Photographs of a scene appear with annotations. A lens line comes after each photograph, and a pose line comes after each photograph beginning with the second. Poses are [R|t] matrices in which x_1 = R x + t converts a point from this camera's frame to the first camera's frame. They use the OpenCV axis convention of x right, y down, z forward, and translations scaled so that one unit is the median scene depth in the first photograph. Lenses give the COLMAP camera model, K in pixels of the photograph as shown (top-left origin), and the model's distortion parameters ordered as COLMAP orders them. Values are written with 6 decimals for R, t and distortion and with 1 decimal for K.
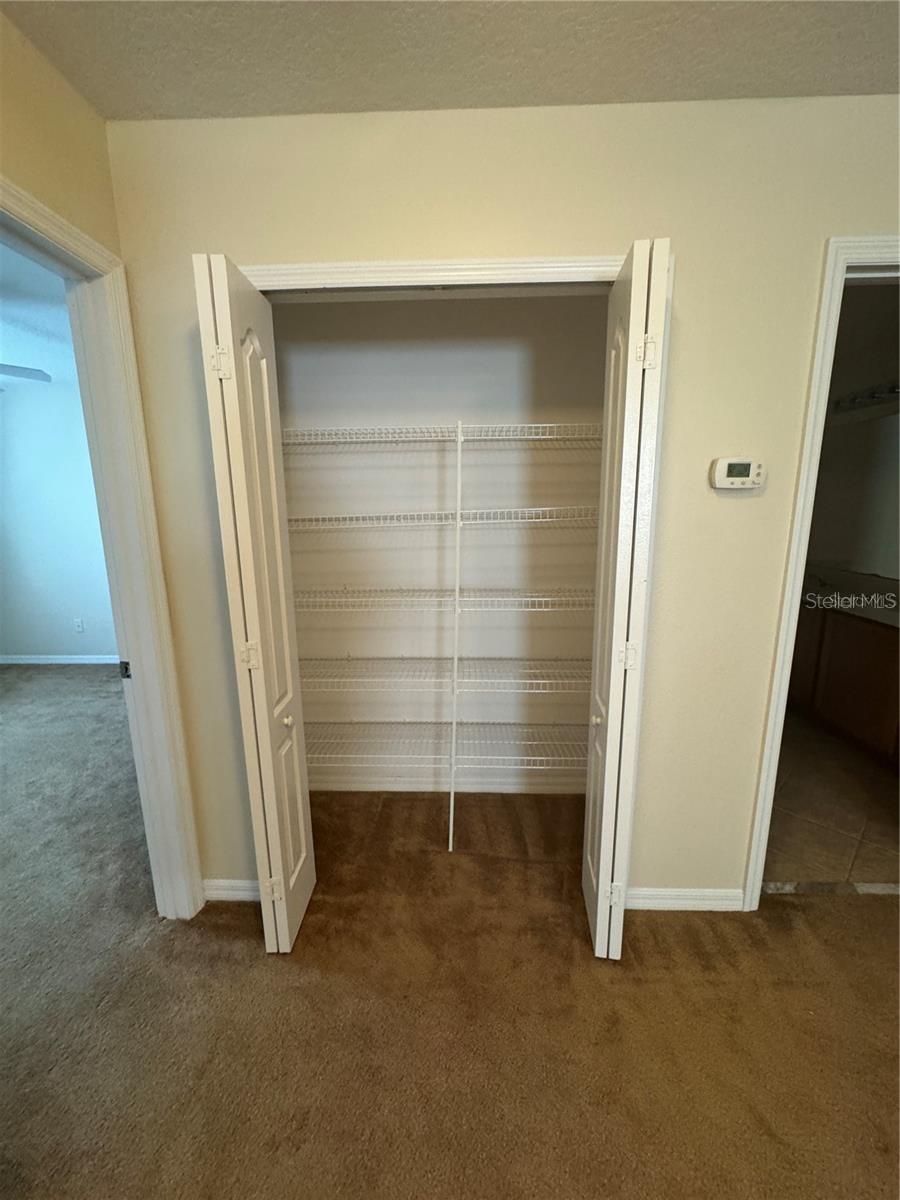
lens RADIAL K [[474.1, 0, 449.7], [0, 474.1, 600.3], [0, 0, 1]] dist [-0.001731, -0.000174]
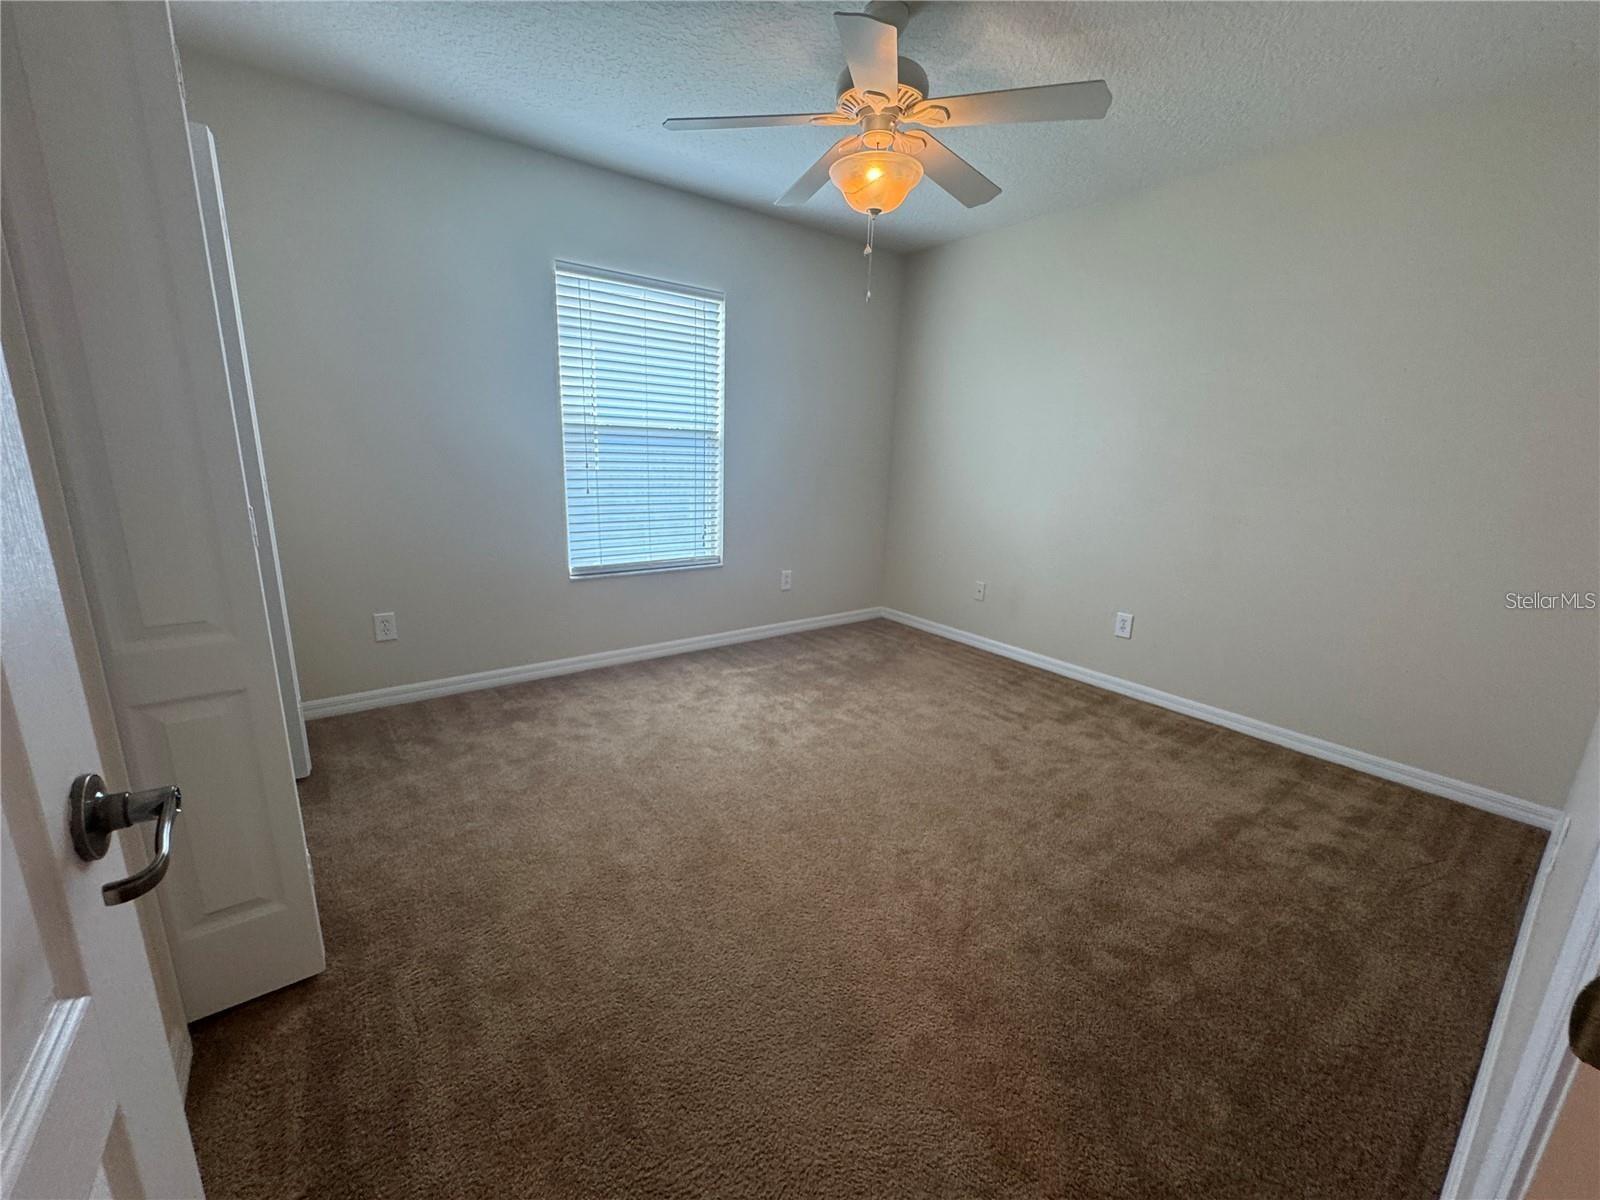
lens RADIAL K [[632.1, 0, 796.6], [0, 632.1, 599.1], [0, 0, 1]] dist [-0.001731, -0.000174]
pose [[0.620916, 0.217323, -0.753150, -0.351388], [-0.199248, 0.973000, 0.116496, 0.018127], [0.758132, 0.077729, 0.647452, 0.294507]]
